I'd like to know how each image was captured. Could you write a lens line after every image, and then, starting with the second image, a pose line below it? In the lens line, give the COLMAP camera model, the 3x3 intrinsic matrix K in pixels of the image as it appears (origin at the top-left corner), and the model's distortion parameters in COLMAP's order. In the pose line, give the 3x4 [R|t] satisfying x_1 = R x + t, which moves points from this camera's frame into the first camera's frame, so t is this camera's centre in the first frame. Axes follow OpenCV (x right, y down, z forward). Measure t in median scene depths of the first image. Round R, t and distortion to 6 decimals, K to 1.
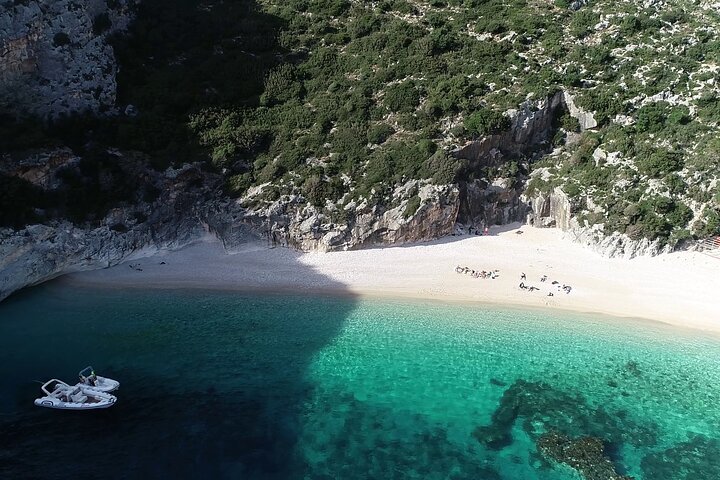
lens RADIAL K [[604.7, 0, 360.0], [0, 604.7, 240.0], [0, 0, 1]] dist [-0.011166, -0.008124]
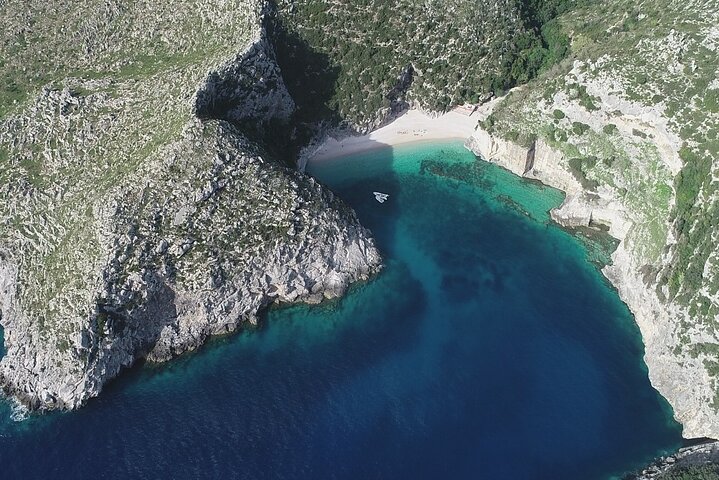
lens RADIAL K [[633.1, 0, 359.5], [0, 633.1, 240.0], [0, 0, 1]] dist [-0.051276, -0.012383]
pose [[0.925083, -0.285628, 0.250275, -1.070646], [0.154917, 0.885527, 0.437999, -0.970587], [-0.346730, -0.366414, 0.863434, -2.234069]]
